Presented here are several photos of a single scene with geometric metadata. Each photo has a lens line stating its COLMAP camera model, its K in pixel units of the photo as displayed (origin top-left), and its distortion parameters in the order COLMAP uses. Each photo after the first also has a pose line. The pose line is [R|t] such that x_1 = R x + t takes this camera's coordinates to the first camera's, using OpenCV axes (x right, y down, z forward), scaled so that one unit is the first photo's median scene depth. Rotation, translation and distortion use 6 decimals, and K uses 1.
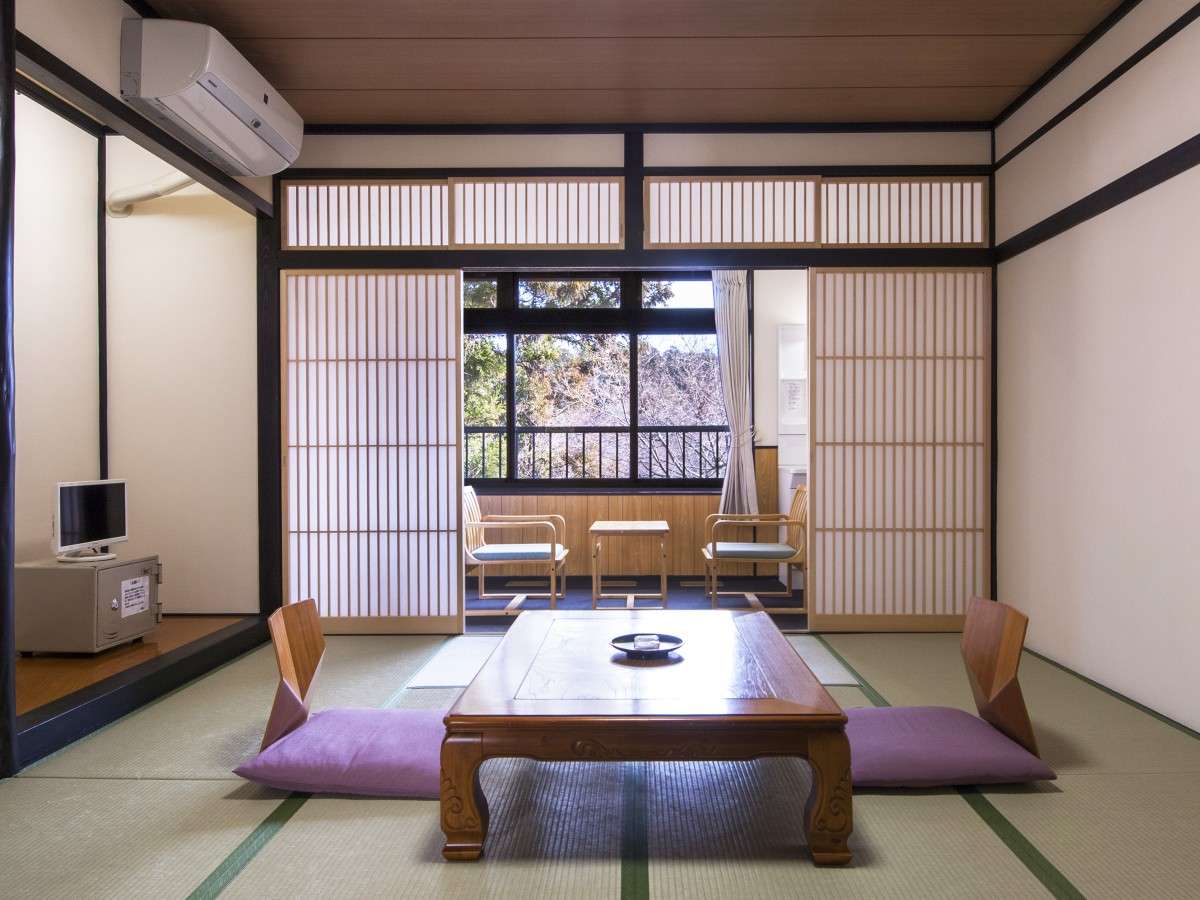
lens RADIAL K [[838.6, 0, 600.0], [0, 838.6, 450.0], [0, 0, 1]] dist [0.003362, -0.000364]
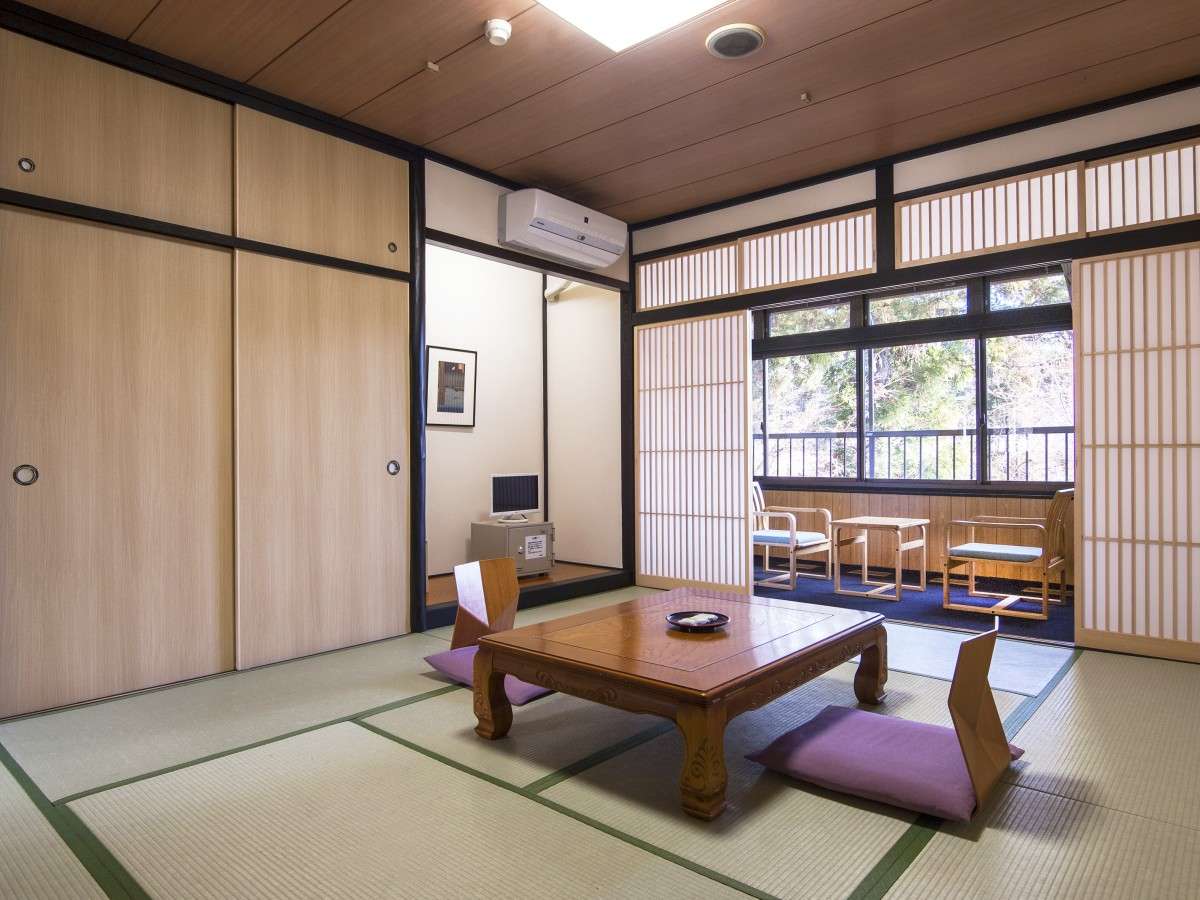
lens RADIAL K [[804.7, 0, 648.3], [0, 804.7, 444.5], [0, 0, 1]] dist [-0.008795, -0.006111]
pose [[0.744572, -0.009932, -0.667469, 0.518509], [0.005336, 0.999946, -0.008927, -0.003824], [0.667521, 0.003085, 0.744584, 0.006718]]
